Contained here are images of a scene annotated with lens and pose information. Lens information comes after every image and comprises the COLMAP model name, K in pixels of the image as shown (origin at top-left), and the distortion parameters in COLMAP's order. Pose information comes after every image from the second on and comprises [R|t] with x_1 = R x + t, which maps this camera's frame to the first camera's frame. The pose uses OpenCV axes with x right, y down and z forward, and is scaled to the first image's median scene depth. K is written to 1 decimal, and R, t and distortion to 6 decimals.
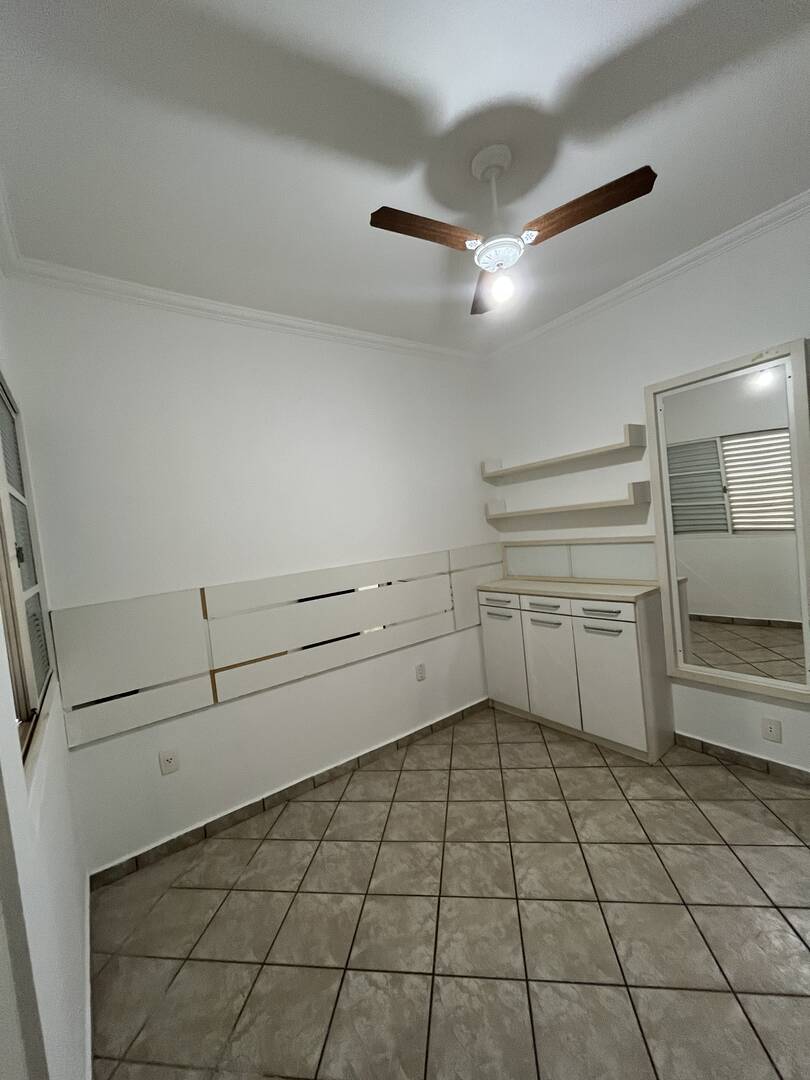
lens RADIAL K [[435.6, 0, 402.4], [0, 435.6, 544.6], [0, 0, 1]] dist [-0.003403, -0.000121]
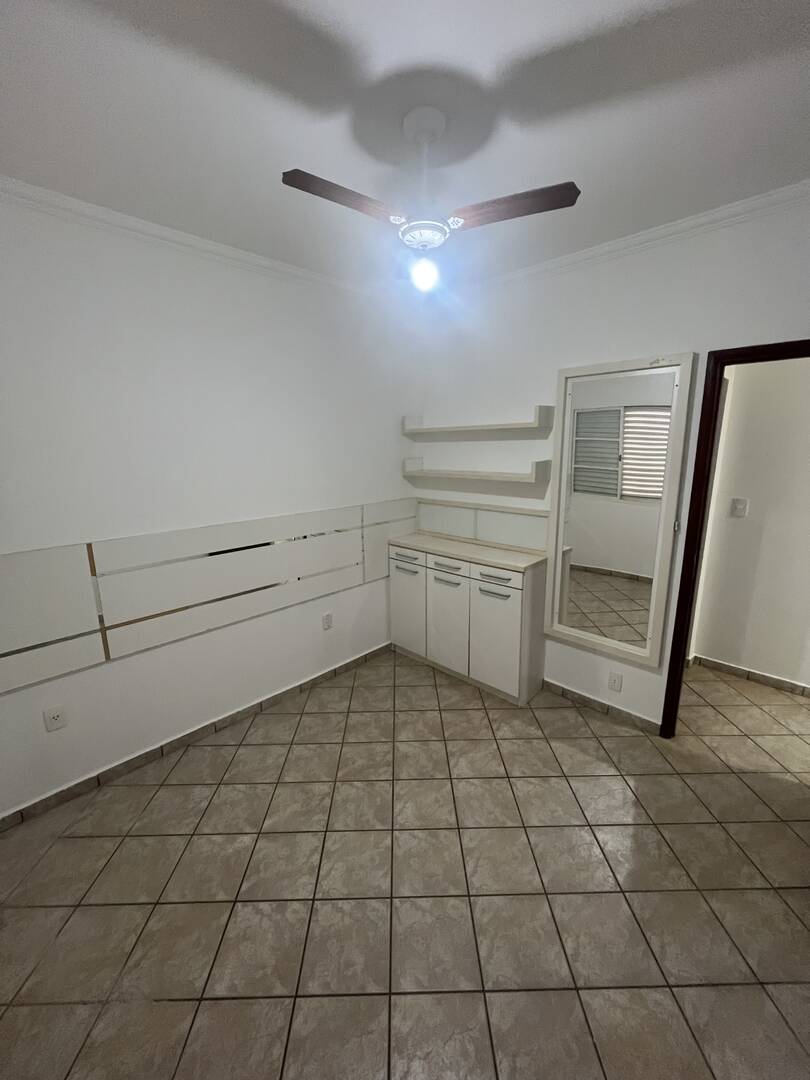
lens RADIAL K [[435.6, 0, 404.2], [0, 435.6, 535.3], [0, 0, 1]] dist [-0.003403, -0.000121]
pose [[0.981613, 0.053670, 0.183181, 0.027901], [-0.081323, 0.985794, 0.146956, -0.105735], [-0.172692, -0.159150, 0.972033, -0.013039]]
